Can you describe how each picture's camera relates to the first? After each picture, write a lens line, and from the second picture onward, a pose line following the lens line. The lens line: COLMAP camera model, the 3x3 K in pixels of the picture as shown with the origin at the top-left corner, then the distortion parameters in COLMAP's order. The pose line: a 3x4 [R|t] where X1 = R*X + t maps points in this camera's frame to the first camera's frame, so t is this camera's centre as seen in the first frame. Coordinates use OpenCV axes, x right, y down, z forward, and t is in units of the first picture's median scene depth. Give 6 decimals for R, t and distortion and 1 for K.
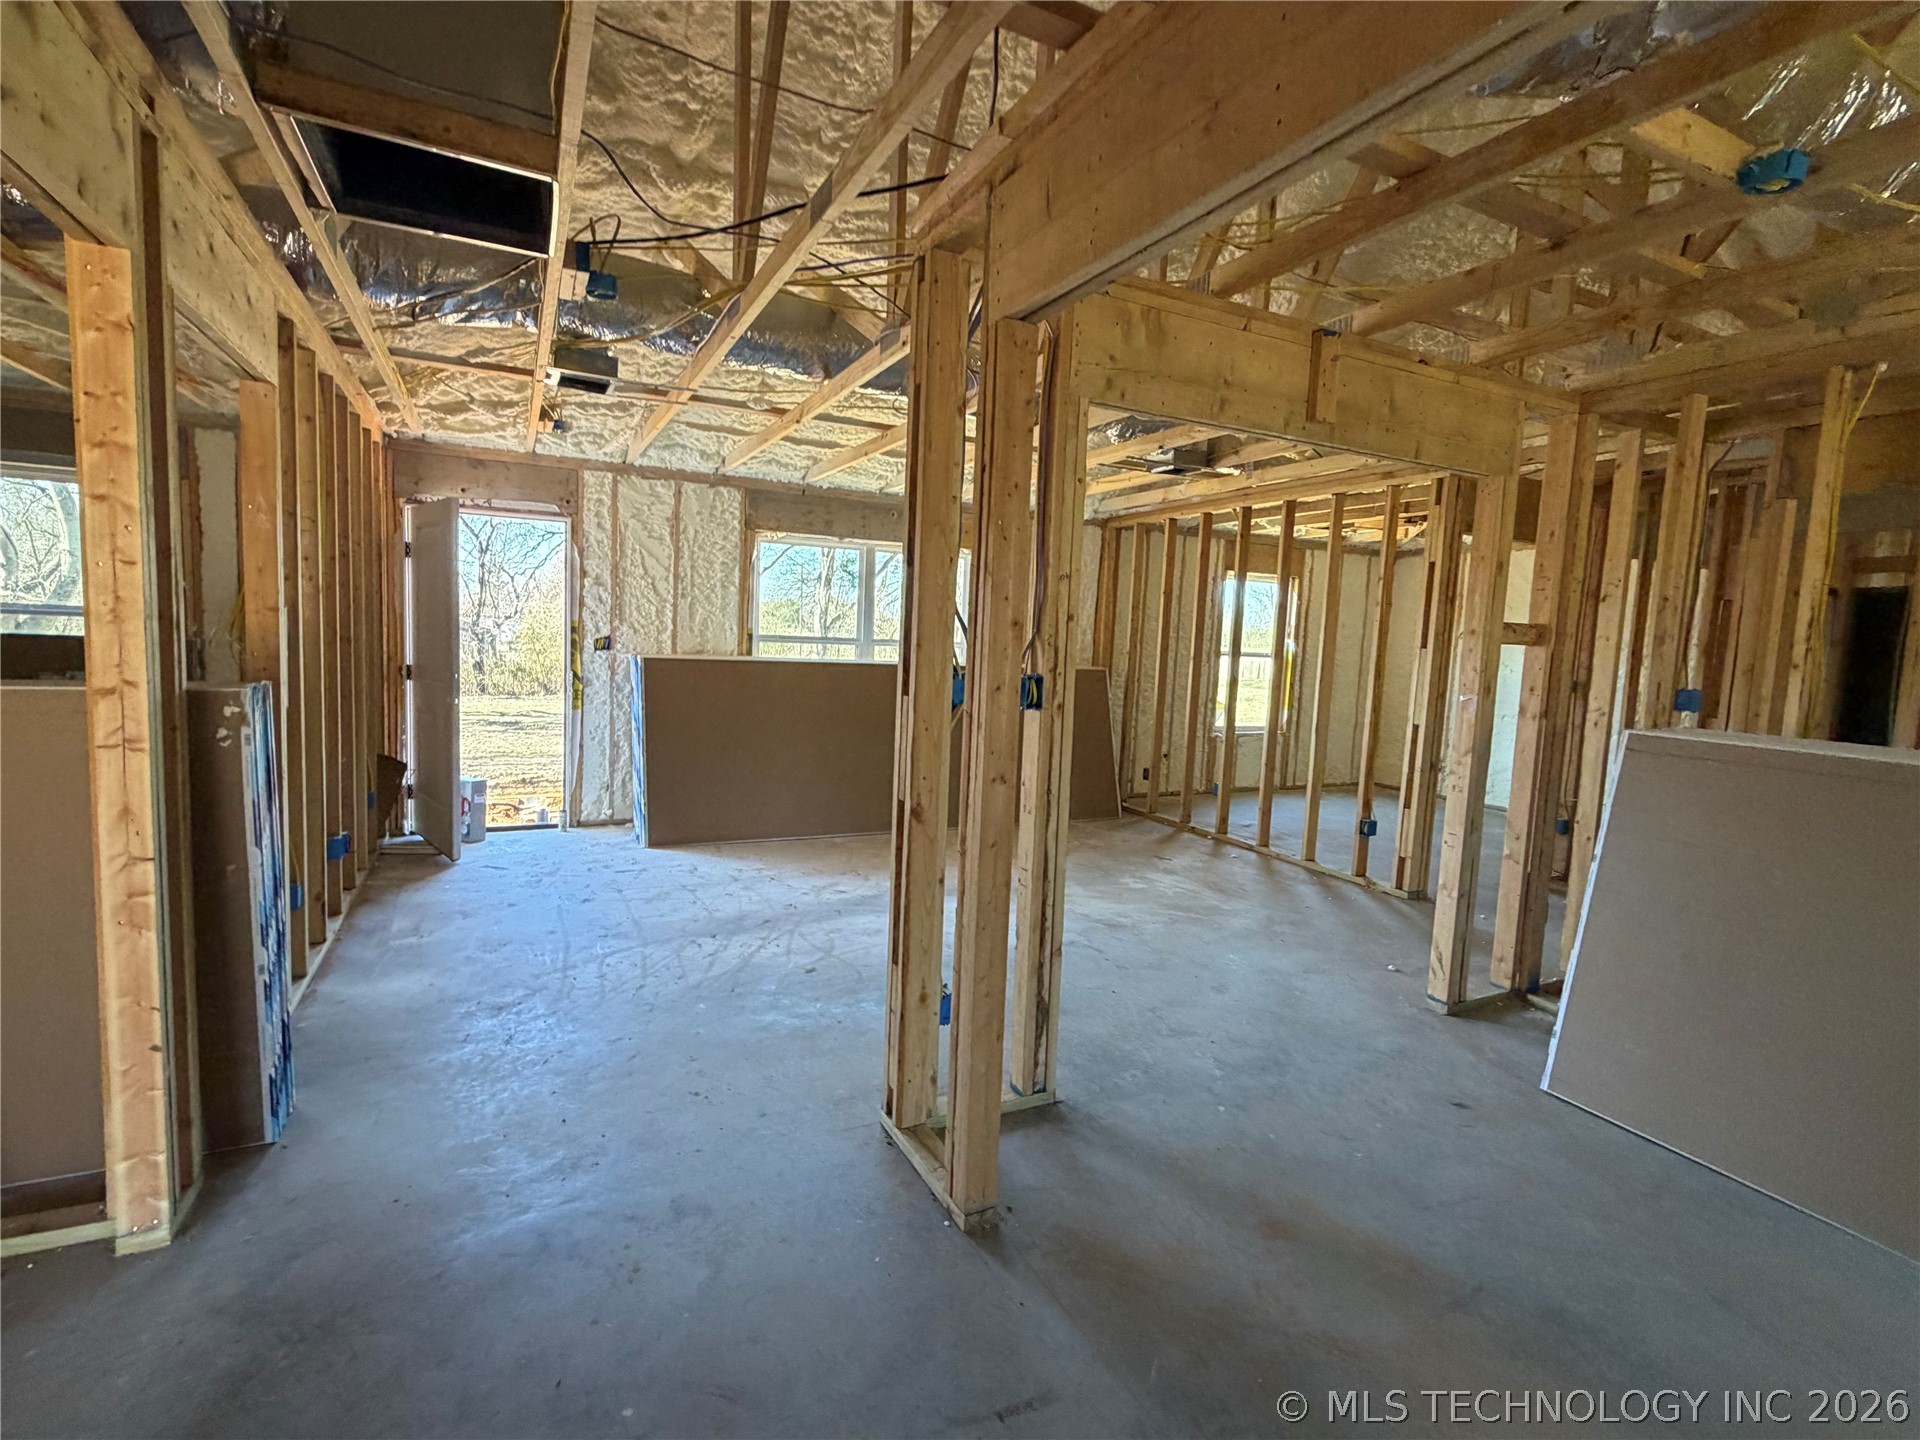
lens RADIAL K [[907.2, 0, 959.4], [0, 907.2, 719.0], [0, 0, 1]] dist [0.002578, -0.000856]
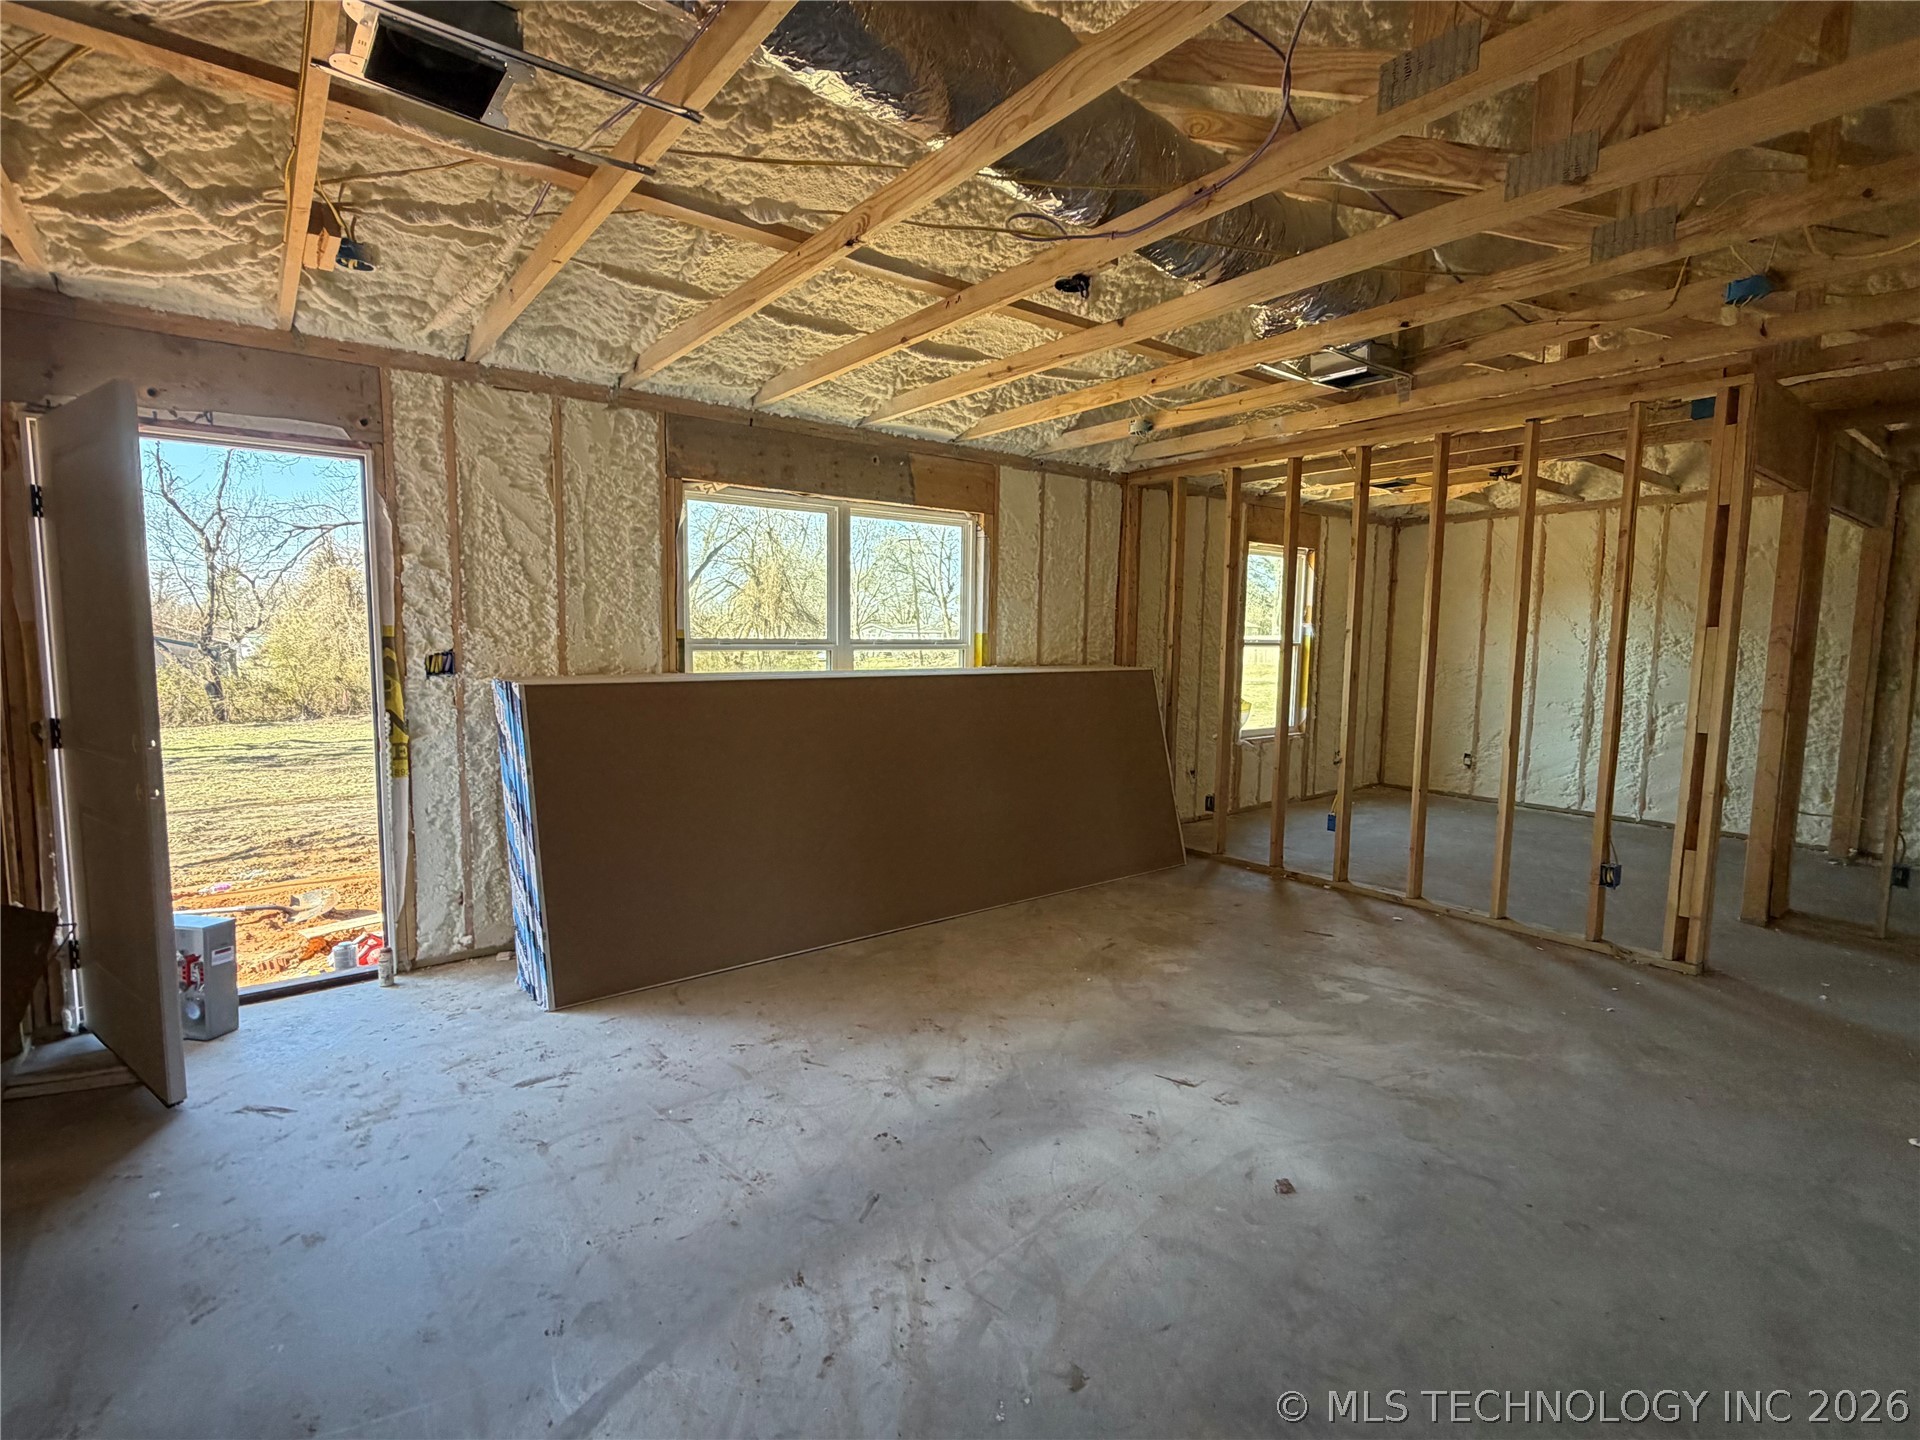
lens RADIAL K [[907.2, 0, 961.5], [0, 907.2, 720.8], [0, 0, 1]] dist [0.002578, -0.000856]
pose [[0.978934, -0.052376, 0.197345, -0.176664], [0.050639, 0.998621, 0.013841, -0.036270], [-0.197798, -0.003556, 0.980236, 0.343962]]
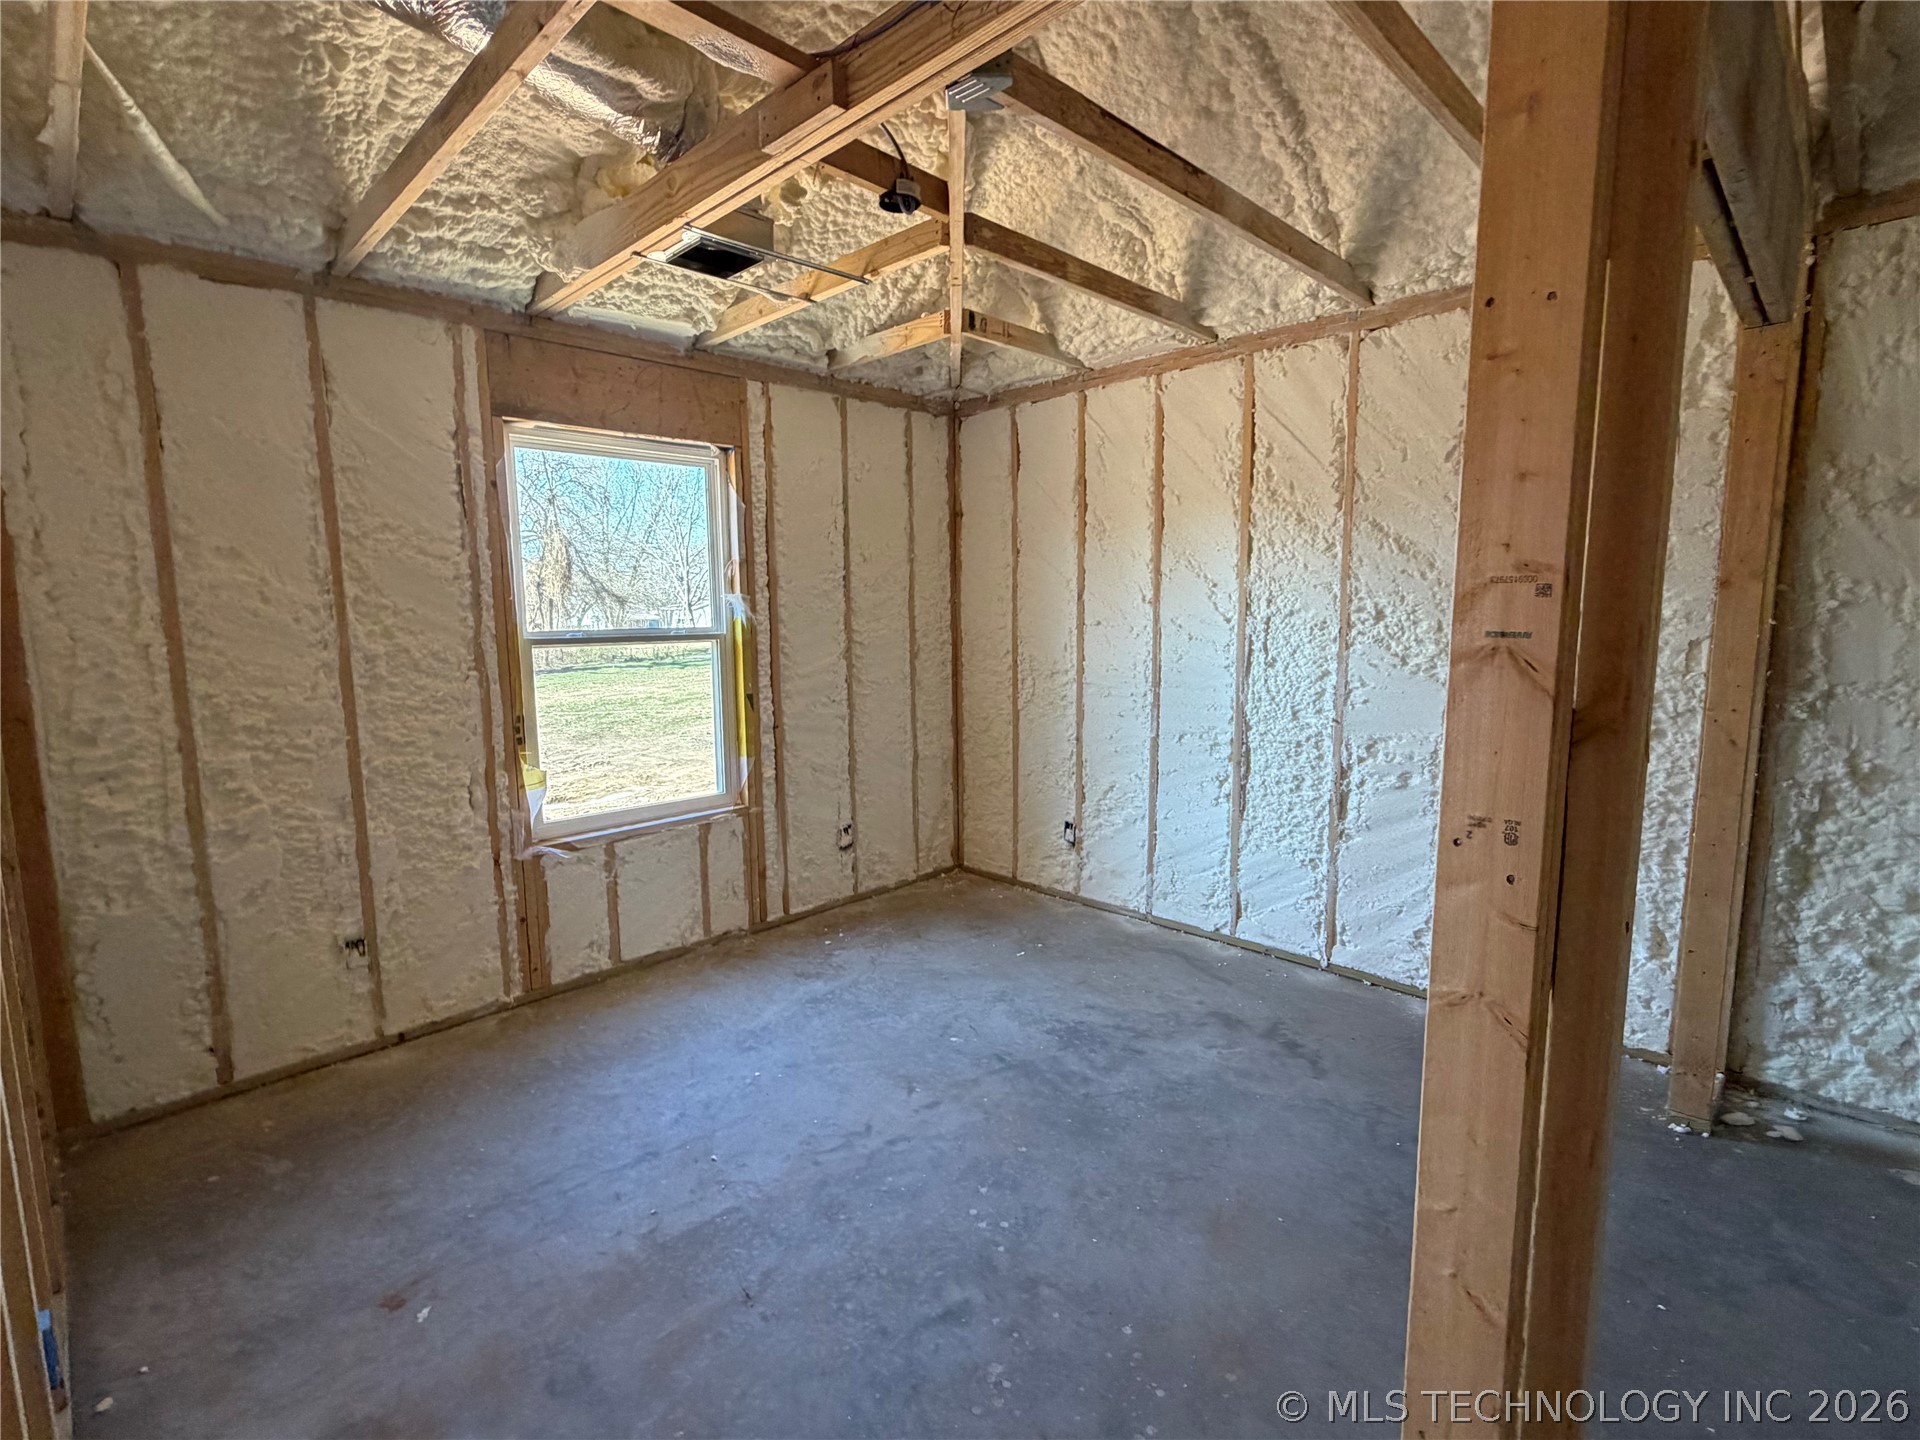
lens RADIAL K [[907.2, 0, 958.5], [0, 907.2, 725.4], [0, 0, 1]] dist [0.002578, -0.000856]
pose [[0.943991, -0.099954, 0.314468, 0.469896], [0.086507, 0.994650, 0.056467, -0.059469], [-0.318430, -0.026101, 0.947587, 0.809016]]
